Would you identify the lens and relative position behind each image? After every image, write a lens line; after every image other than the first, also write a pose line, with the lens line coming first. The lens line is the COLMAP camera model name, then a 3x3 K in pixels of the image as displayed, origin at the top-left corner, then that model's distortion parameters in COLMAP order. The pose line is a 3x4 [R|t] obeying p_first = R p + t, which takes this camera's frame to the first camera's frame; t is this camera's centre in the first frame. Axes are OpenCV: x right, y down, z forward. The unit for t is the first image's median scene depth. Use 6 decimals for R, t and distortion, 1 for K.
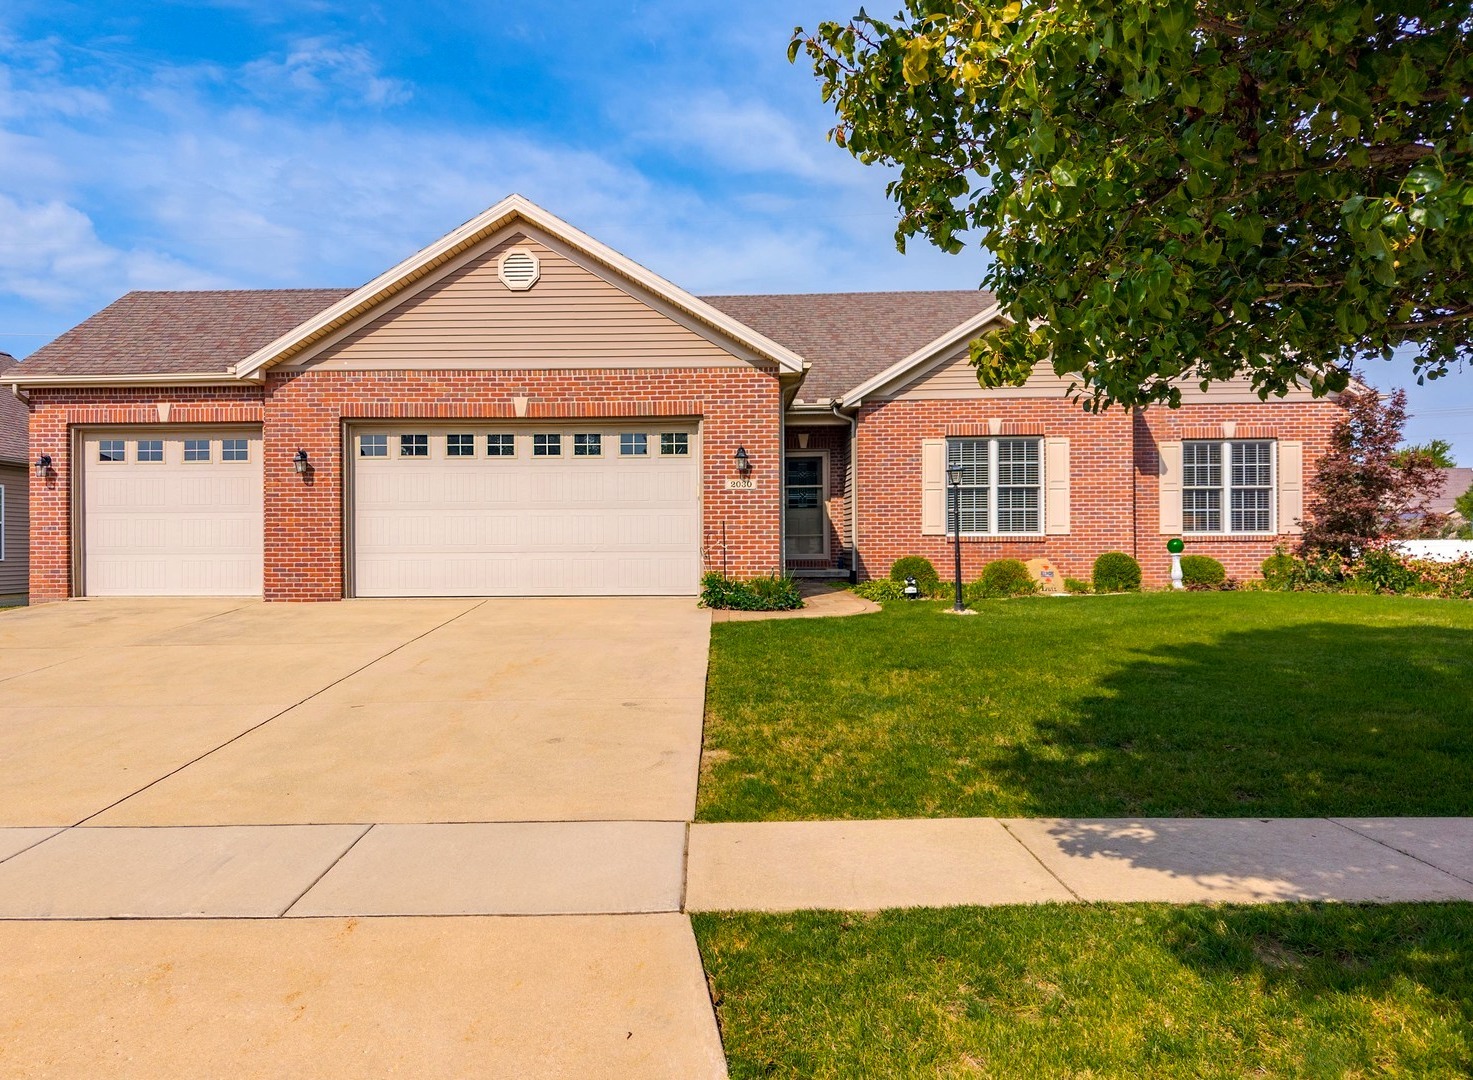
lens RADIAL K [[1128.7, 0, 669.9], [0, 1128.7, 546.3], [0, 0, 1]] dist [0.010578, -0.002836]
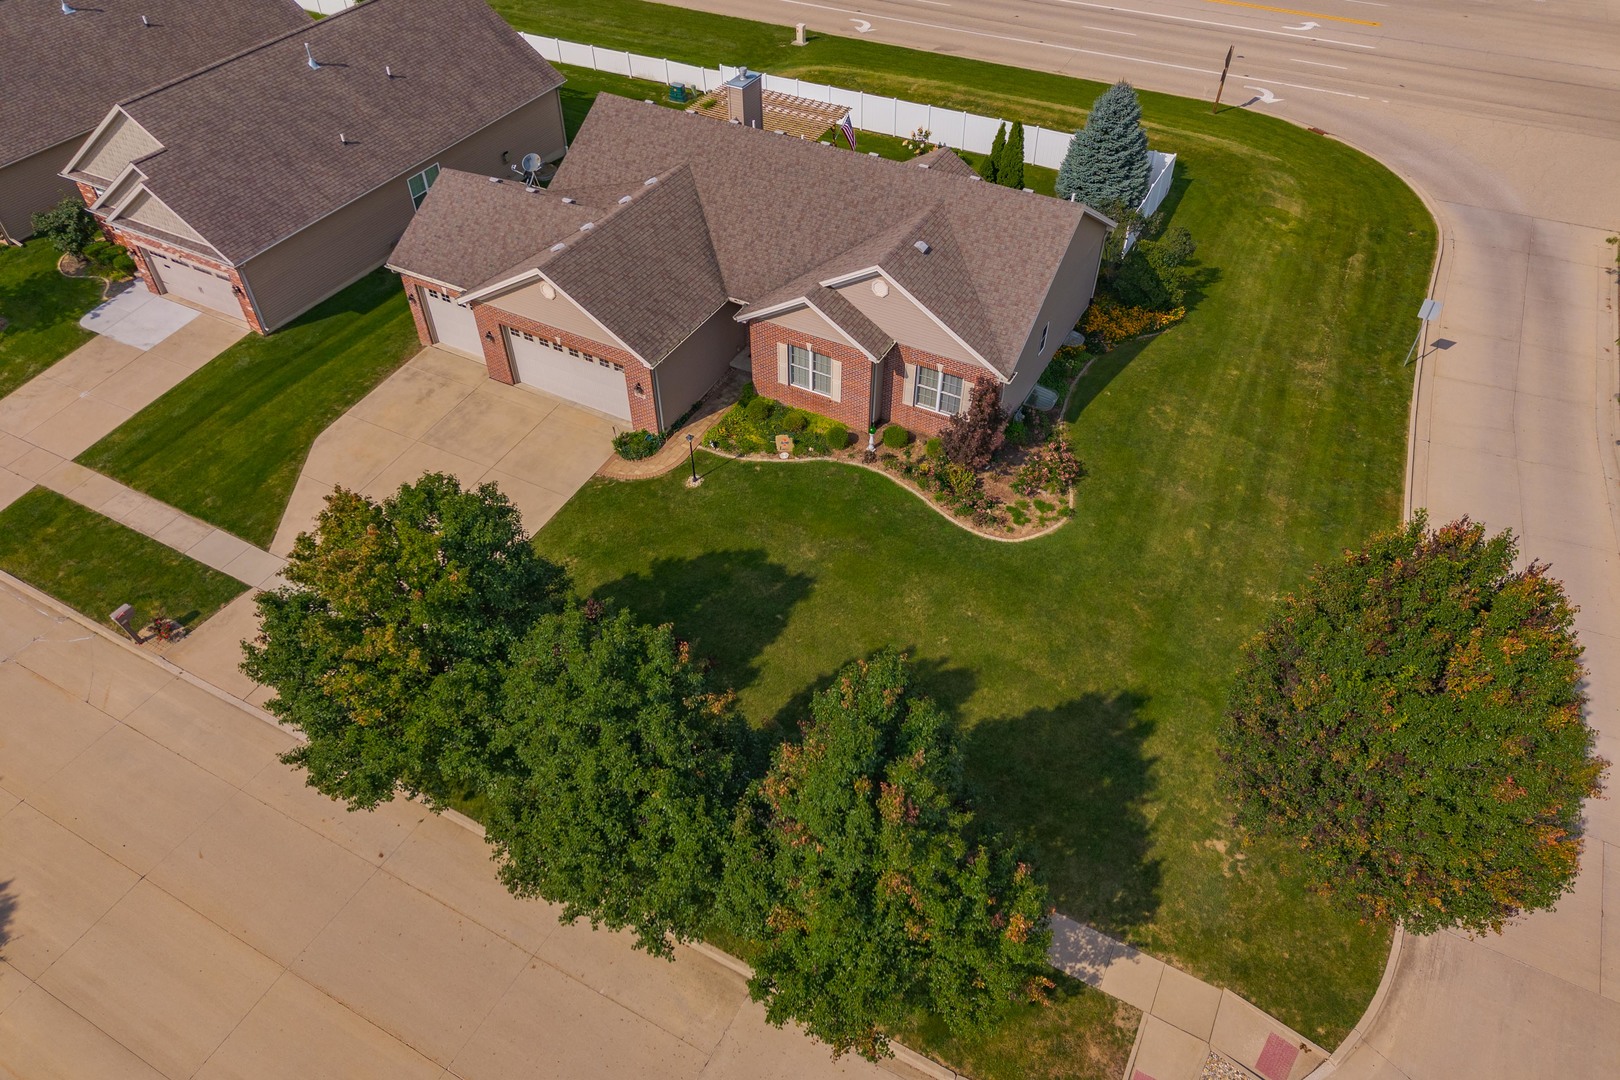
lens RADIAL K [[1066.2, 0, 812.7], [0, 1066.2, 562.8], [0, 0, 1]] dist [0.066958, -0.098639]
pose [[0.900334, 0.311812, -0.303597, 1.110431], [-0.002640, 0.701504, 0.712660, -1.325443], [0.435191, -0.640831, 0.632412, -0.459083]]
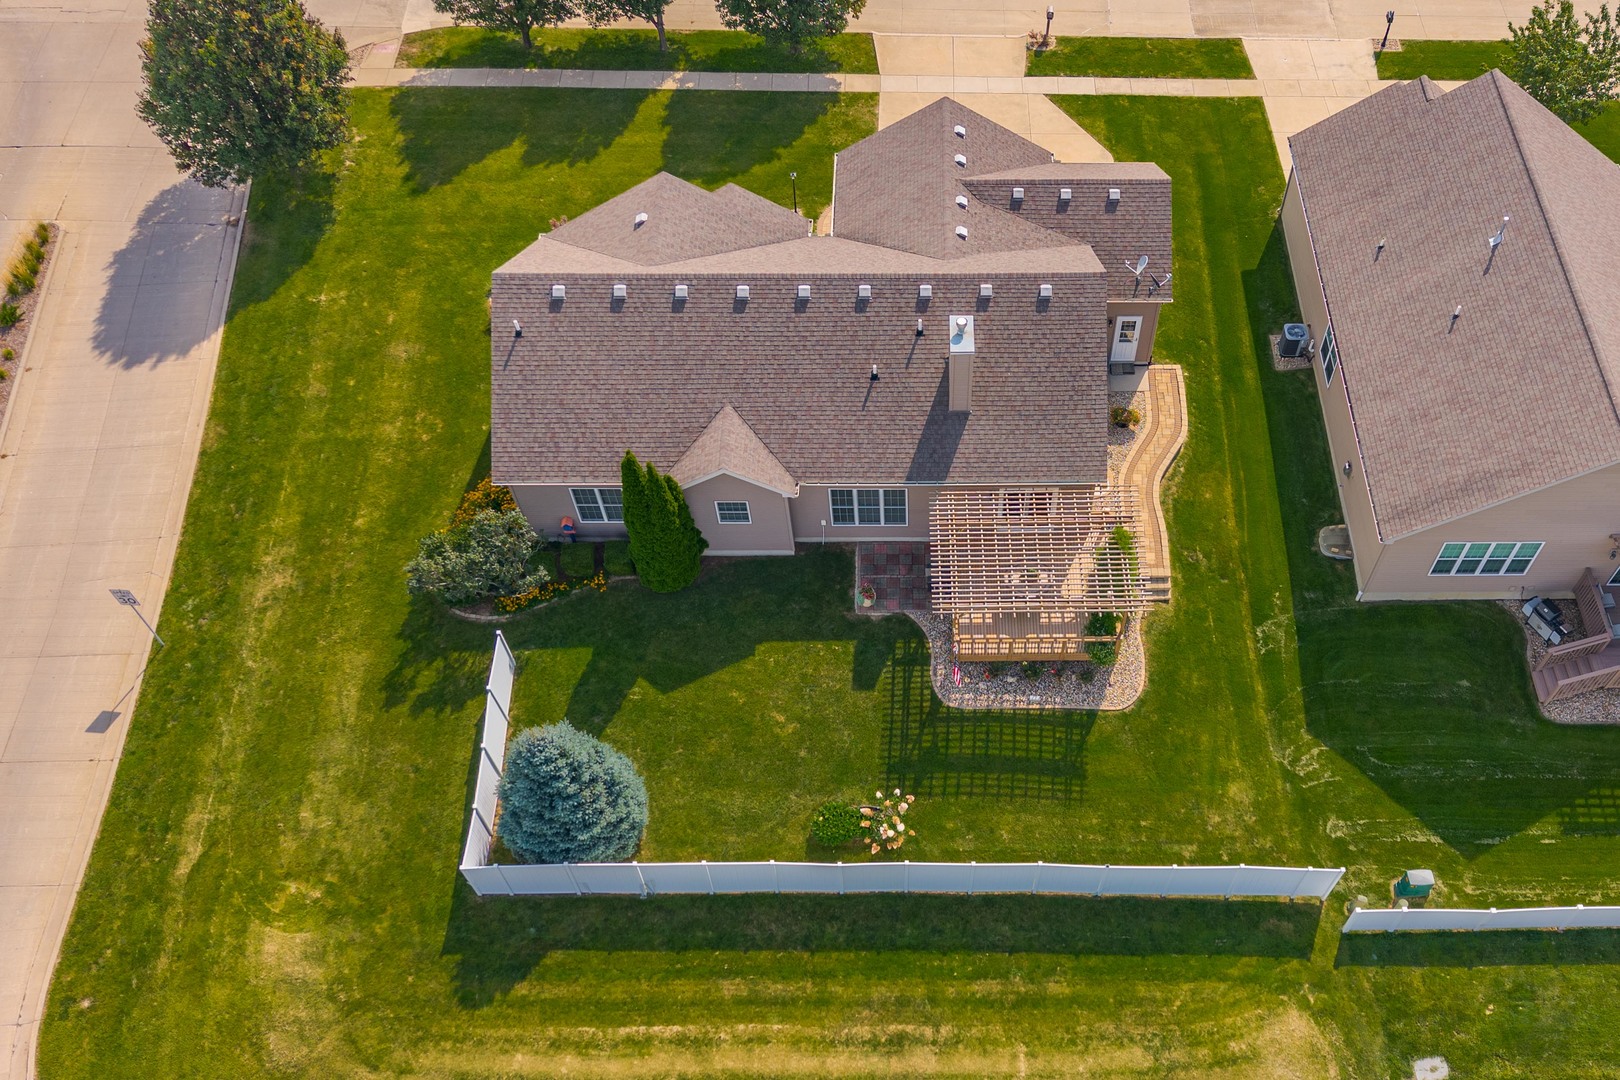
lens RADIAL K [[1340.1, 0, 933.9], [0, 1340.1, 710.5], [0, 0, 1]] dist [0.063996, -0.097485]
pose [[-0.998552, 0.043270, -0.031948, 0.043742], [-0.004616, 0.522846, 0.852415, -2.050233], [0.053588, 0.851328, -0.521890, 3.542859]]
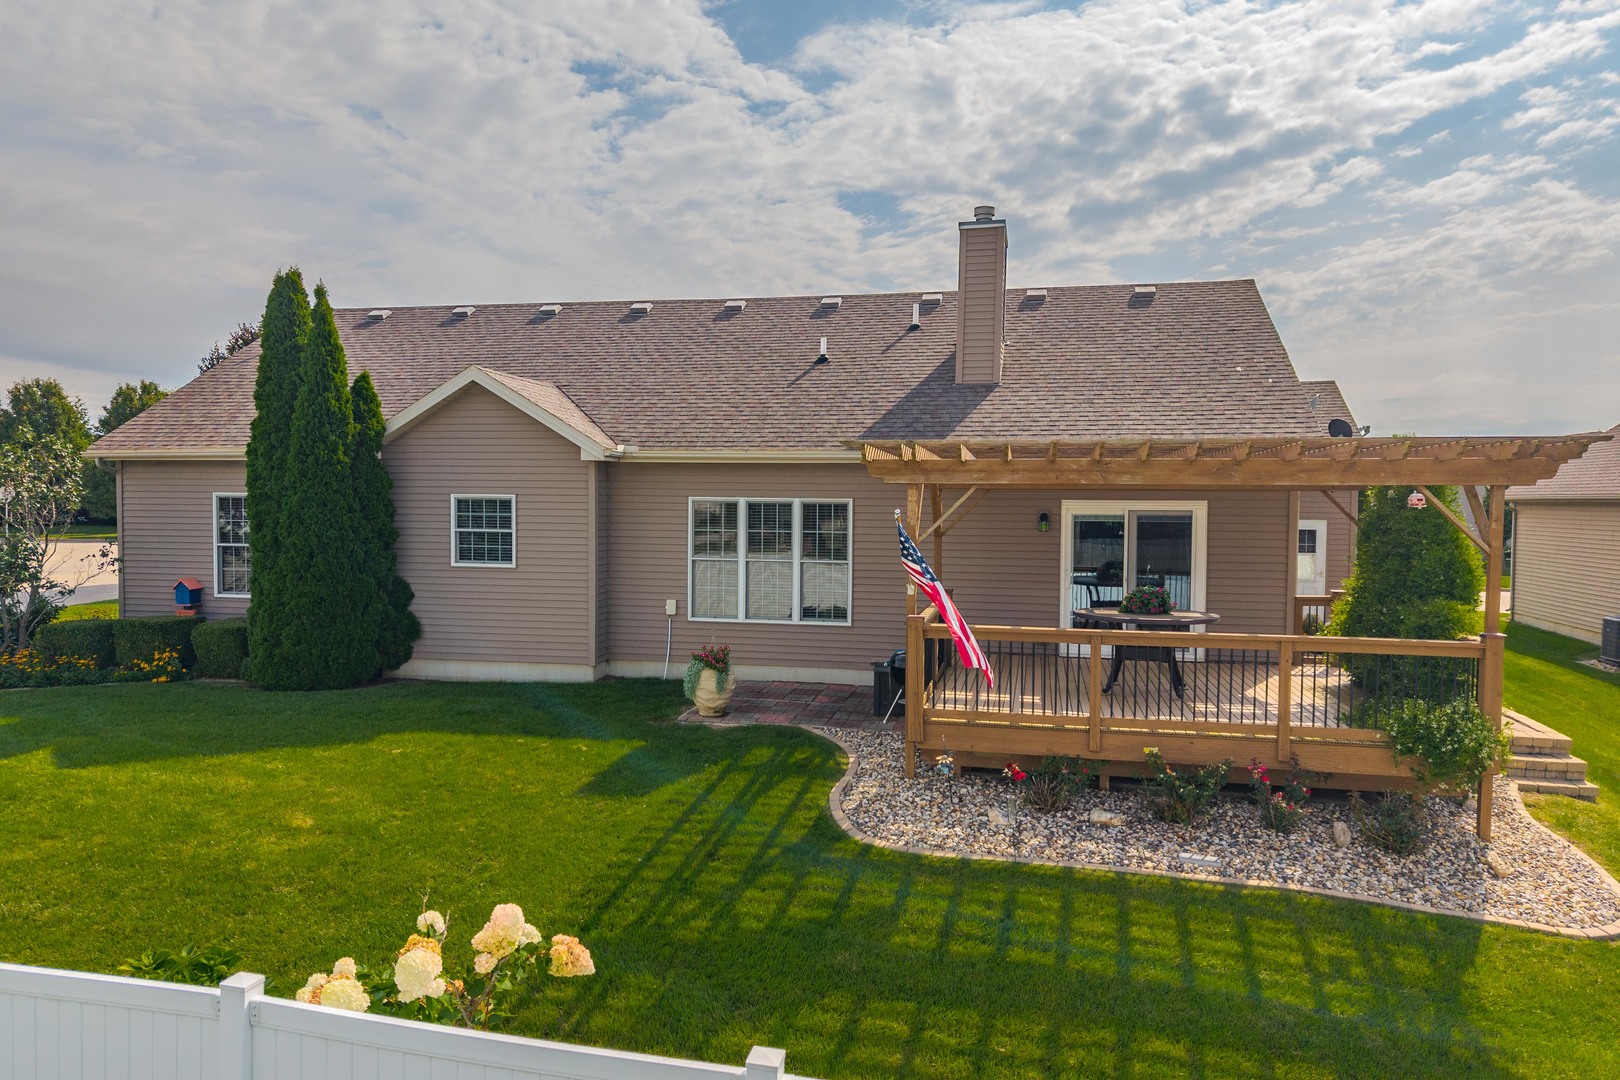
lens RADIAL K [[1088.0, 0, 810.0], [0, 1088.0, 540.0], [0, 0, 1]] dist [0.038746, -0.032524]
pose [[-0.986219, -0.010558, 0.165110, -0.125138], [-0.003023, 0.998945, 0.045822, -0.109045], [-0.165419, 0.044692, -0.985210, 2.789456]]
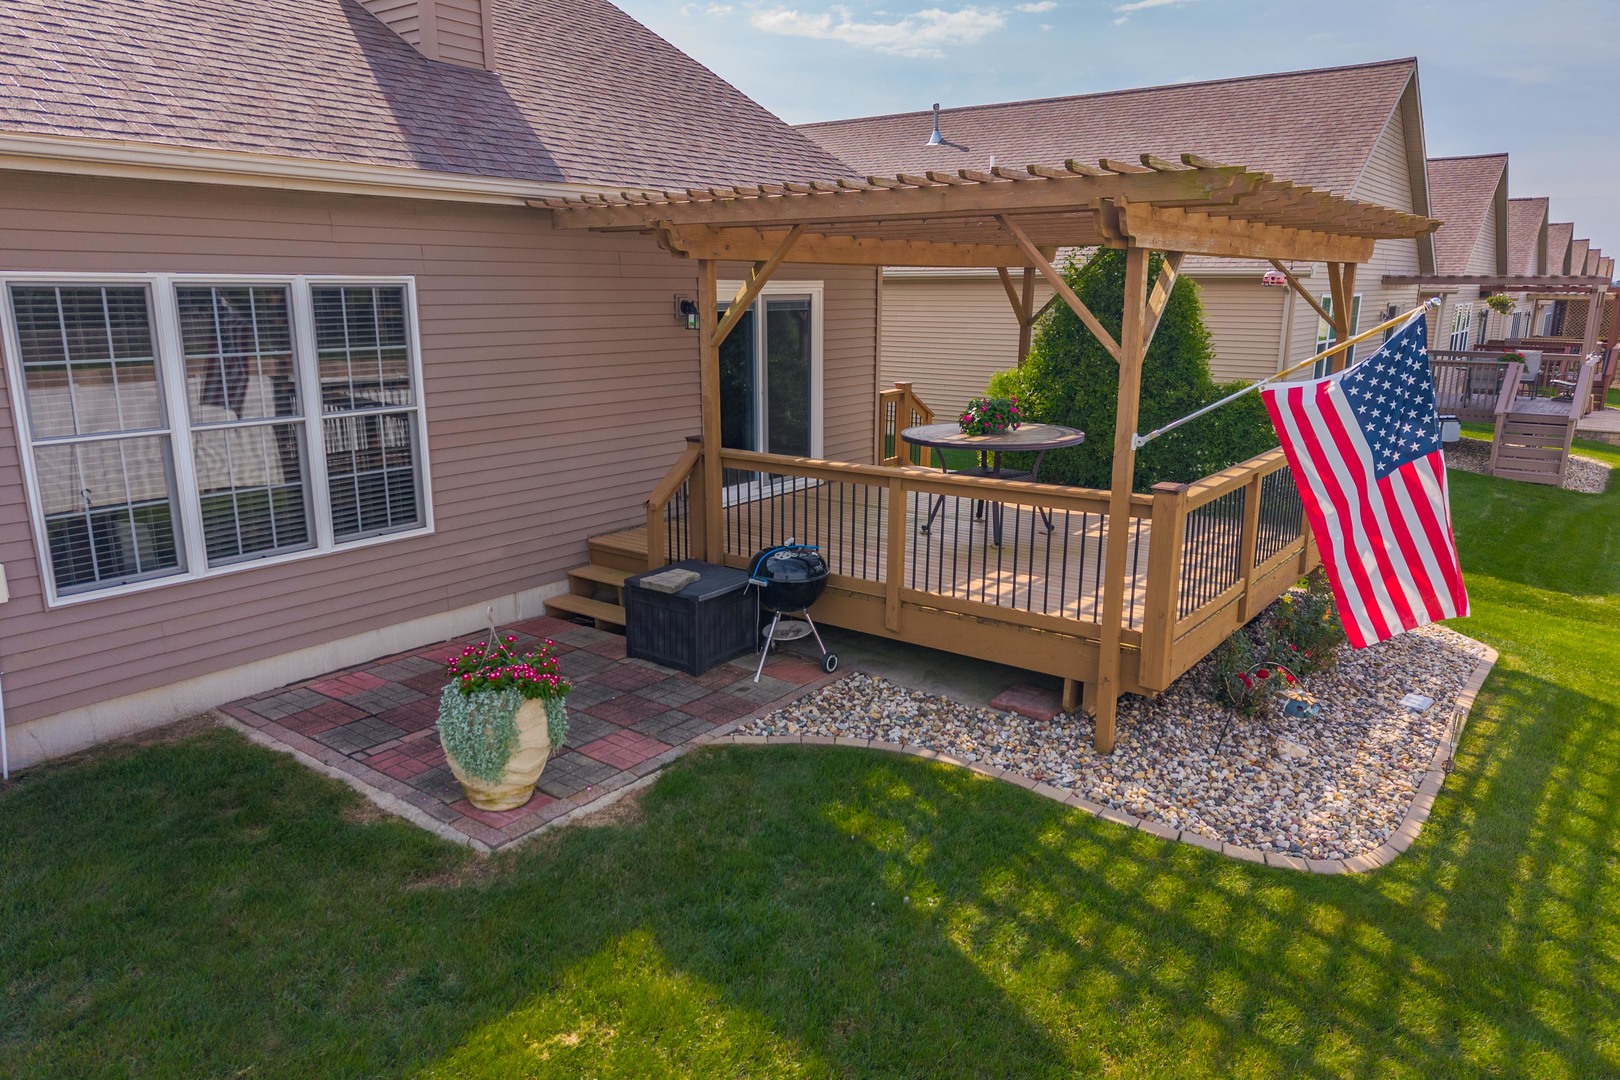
lens RADIAL K [[1088.0, 0, 810.0], [0, 1088.0, 540.0], [0, 0, 1]] dist [0.038746, -0.032524]
pose [[-0.570492, 0.188697, -0.799333, 0.289842], [-0.008576, 0.971827, 0.235539, -0.104219], [0.821259, 0.141229, -0.552801, 2.264158]]
